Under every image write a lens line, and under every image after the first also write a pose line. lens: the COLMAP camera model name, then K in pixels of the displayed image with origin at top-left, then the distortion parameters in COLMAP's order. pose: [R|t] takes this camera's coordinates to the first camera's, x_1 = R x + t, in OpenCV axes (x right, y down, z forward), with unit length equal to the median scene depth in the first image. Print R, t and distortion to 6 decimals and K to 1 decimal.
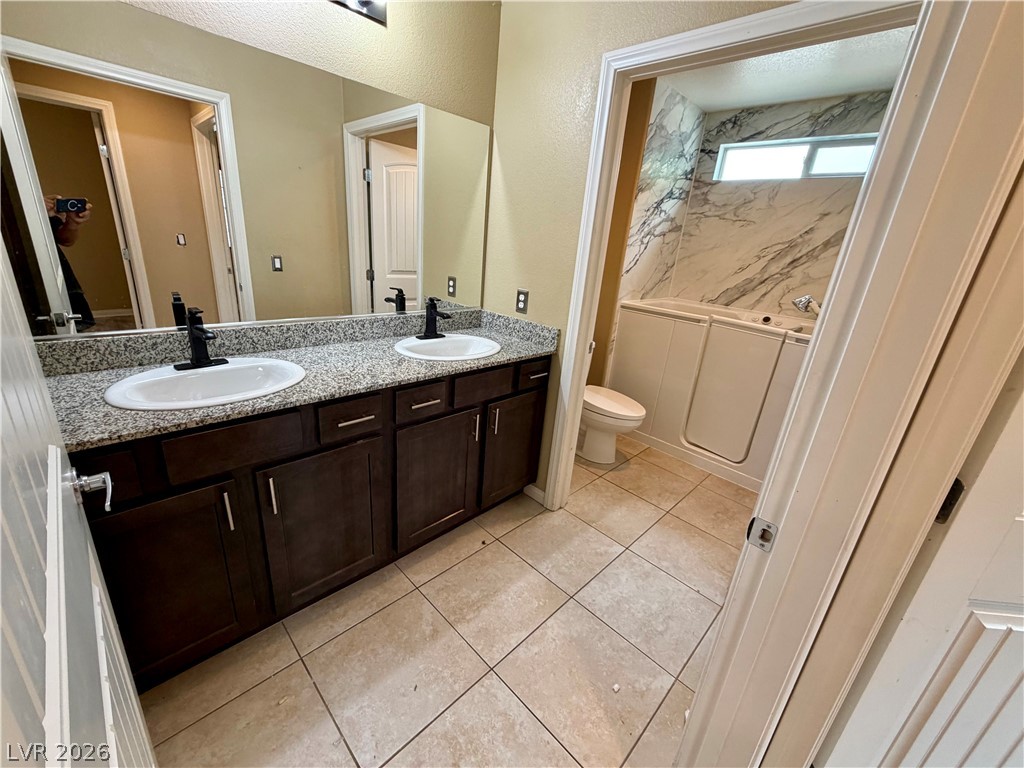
lens RADIAL K [[410.9, 0, 509.8], [0, 410.9, 382.5], [0, 0, 1]] dist [-0.001784, 0.000108]
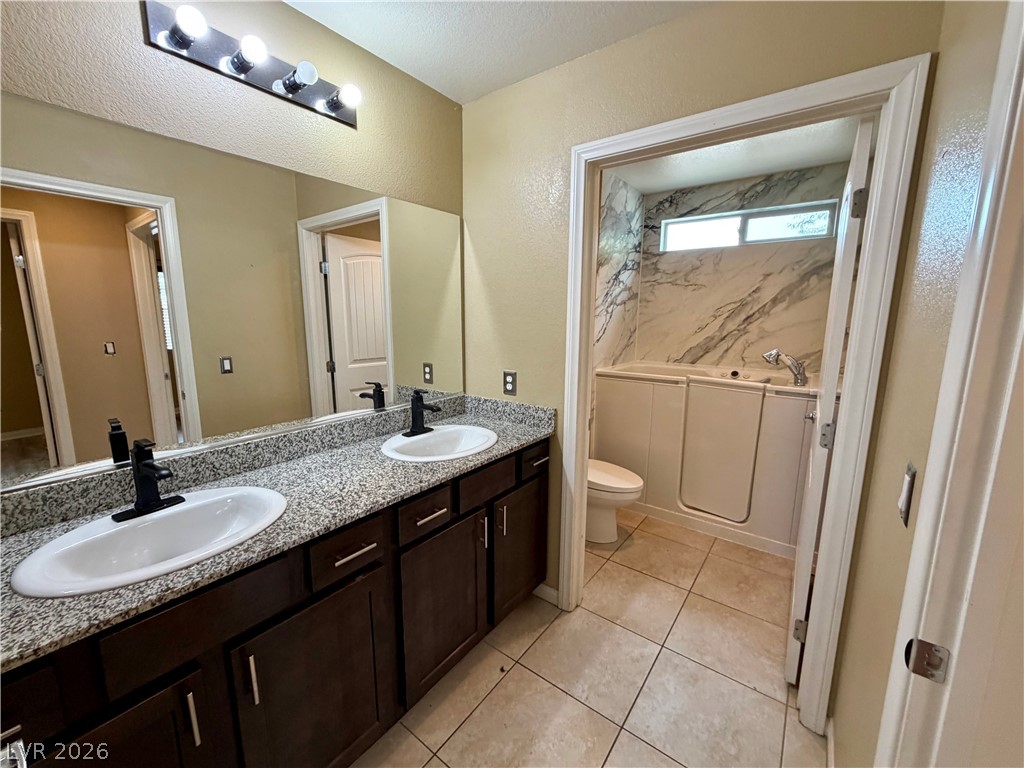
lens RADIAL K [[410.9, 0, 509.8], [0, 410.9, 382.5], [0, 0, 1]] dist [-0.001784, 0.000108]
pose [[0.987609, -0.098686, 0.122020, -0.064081], [0.117534, 0.980351, -0.158425, -0.035678], [-0.103988, 0.170803, 0.979802, 0.051019]]
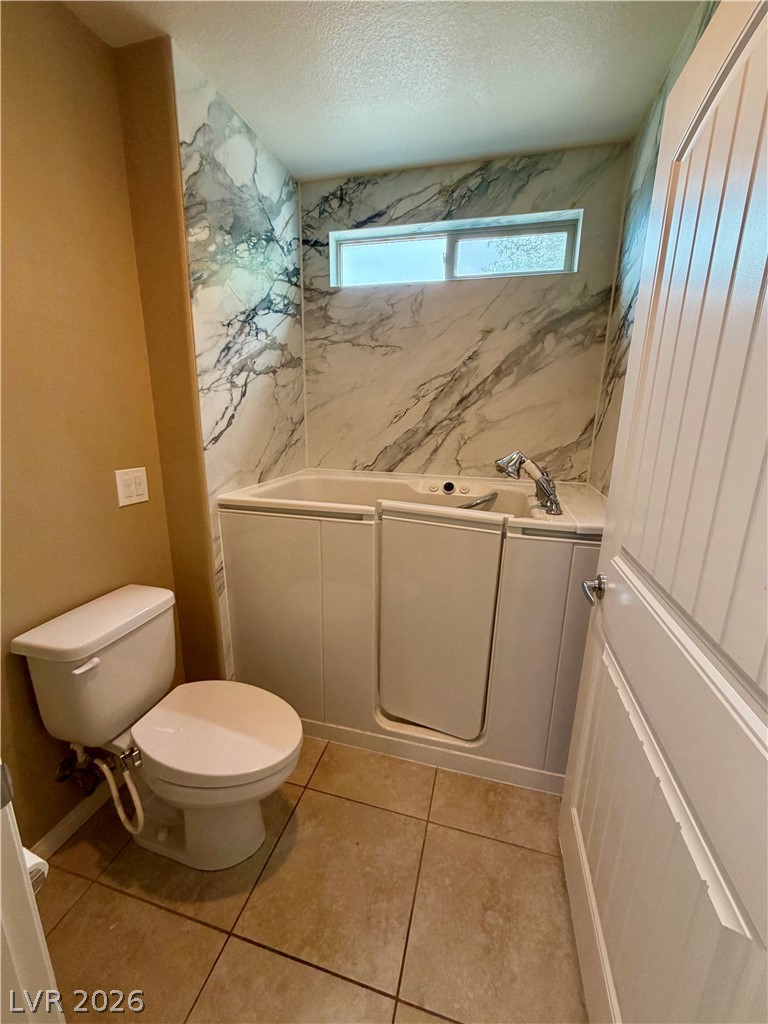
lens RADIAL K [[409.3, 0, 385.6], [0, 409.3, 509.1], [0, 0, 1]] dist [-0.000415, -0.000110]
pose [[0.863548, -0.187396, 0.468153, 0.222312], [0.219240, 0.975572, -0.013897, -0.135223], [-0.454113, 0.114638, 0.883538, 0.472303]]
